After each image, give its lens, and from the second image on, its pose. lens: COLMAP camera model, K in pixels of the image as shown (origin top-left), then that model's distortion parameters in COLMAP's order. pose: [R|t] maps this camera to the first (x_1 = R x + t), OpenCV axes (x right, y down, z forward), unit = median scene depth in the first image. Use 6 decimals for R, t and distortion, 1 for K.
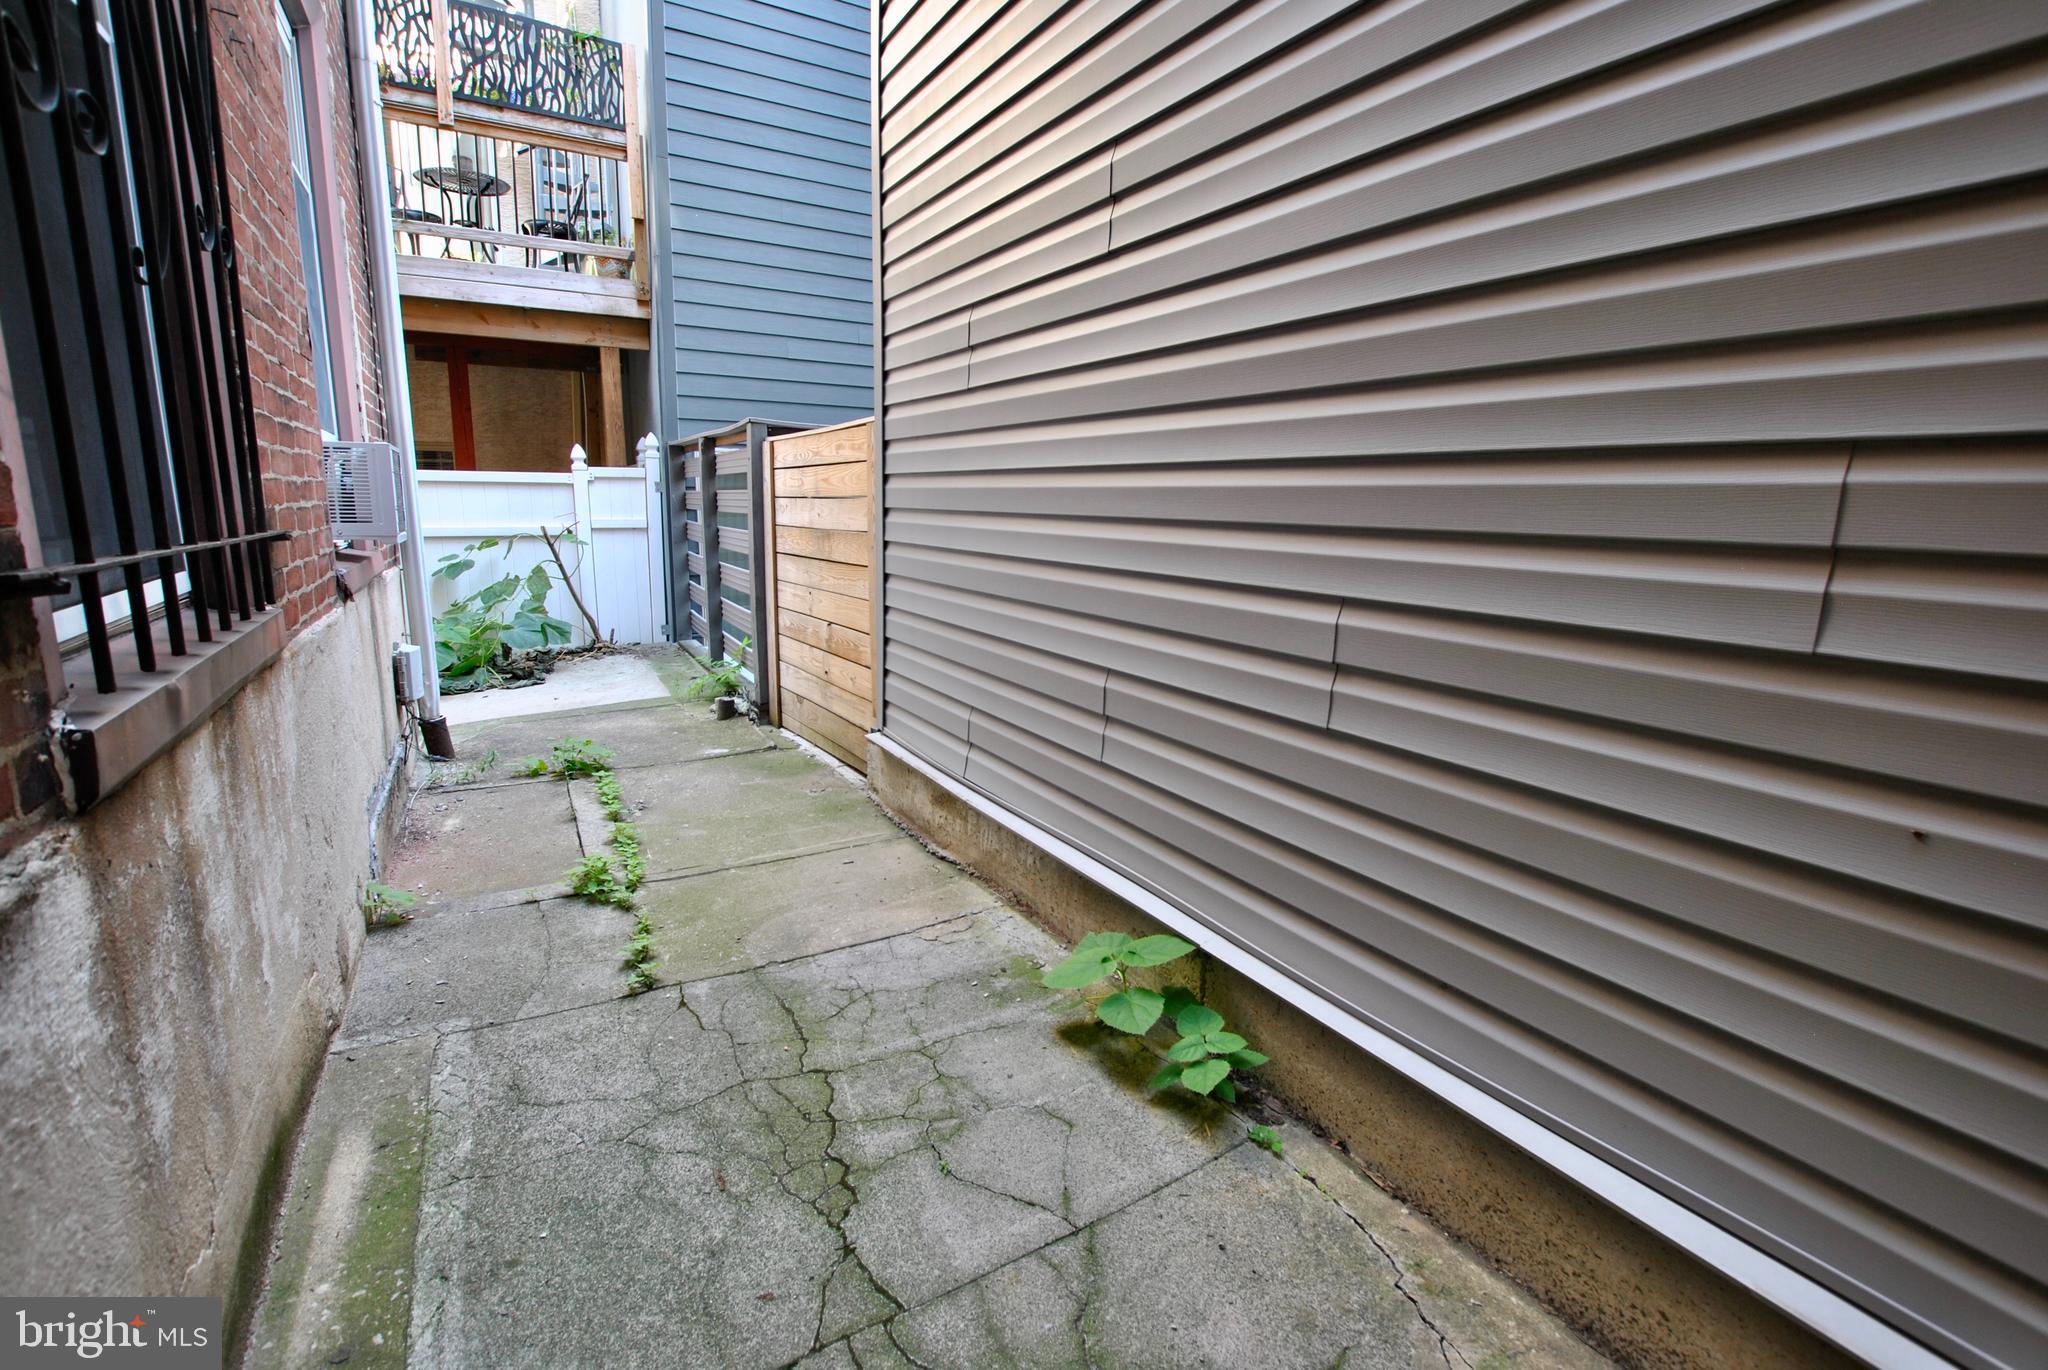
lens RADIAL K [[896.3, 0, 1023.4], [0, 896.3, 686.4], [0, 0, 1]] dist [-0.036370, 0.006785]
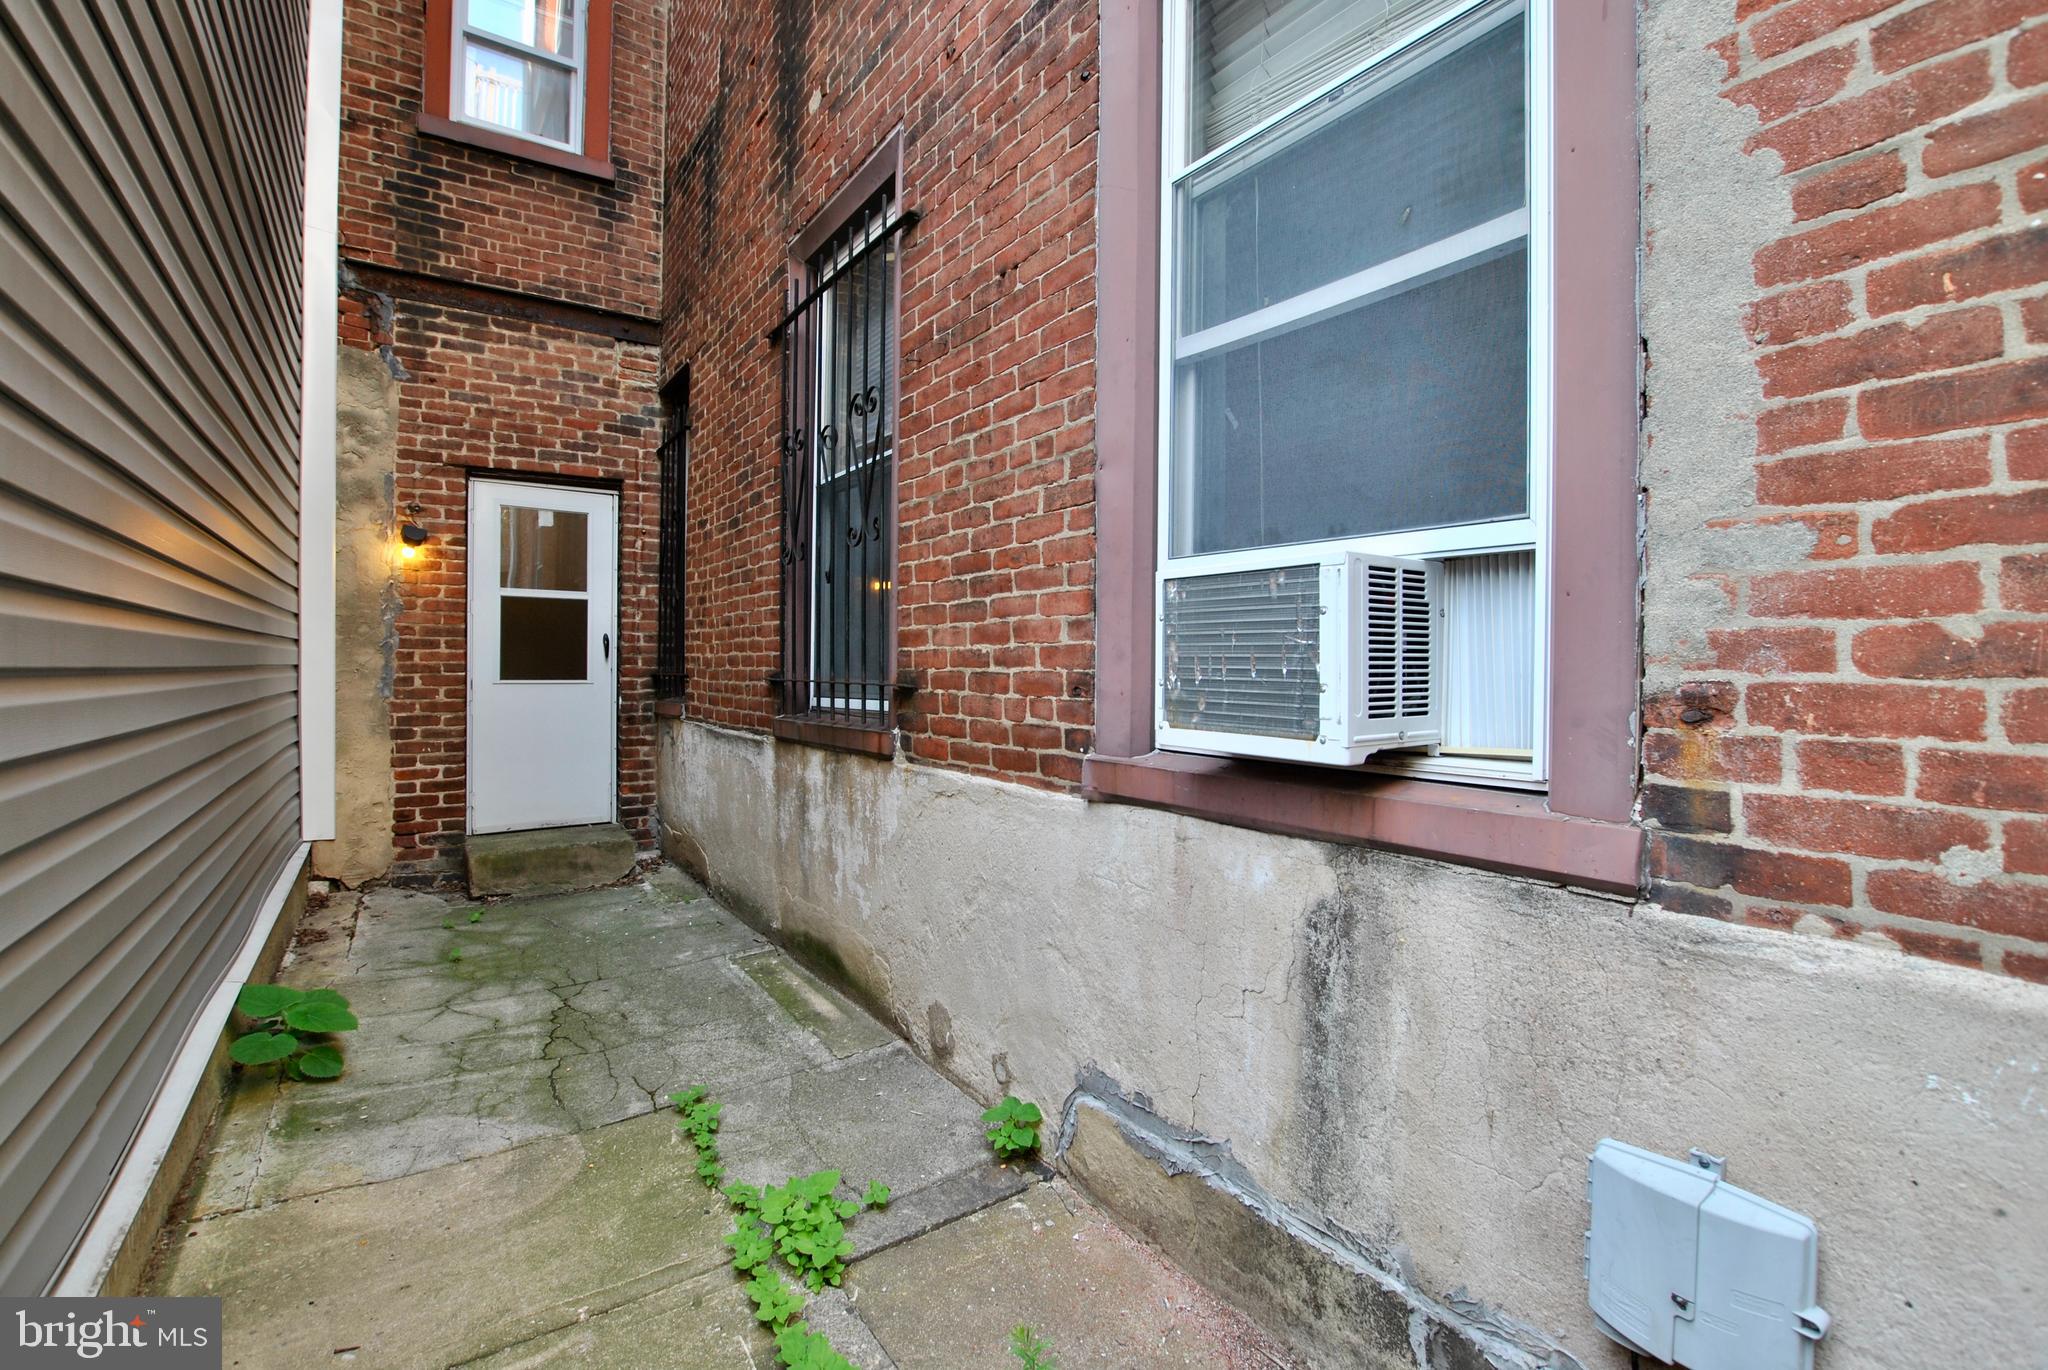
lens RADIAL K [[896.3, 0, 1023.1], [0, 896.3, 676.2], [0, 0, 1]] dist [-0.036370, 0.006785]
pose [[-0.996679, -0.024999, -0.077502, -0.869054], [-0.040867, 0.976742, 0.210487, -0.487449], [0.070438, 0.212955, -0.974520, 2.323830]]
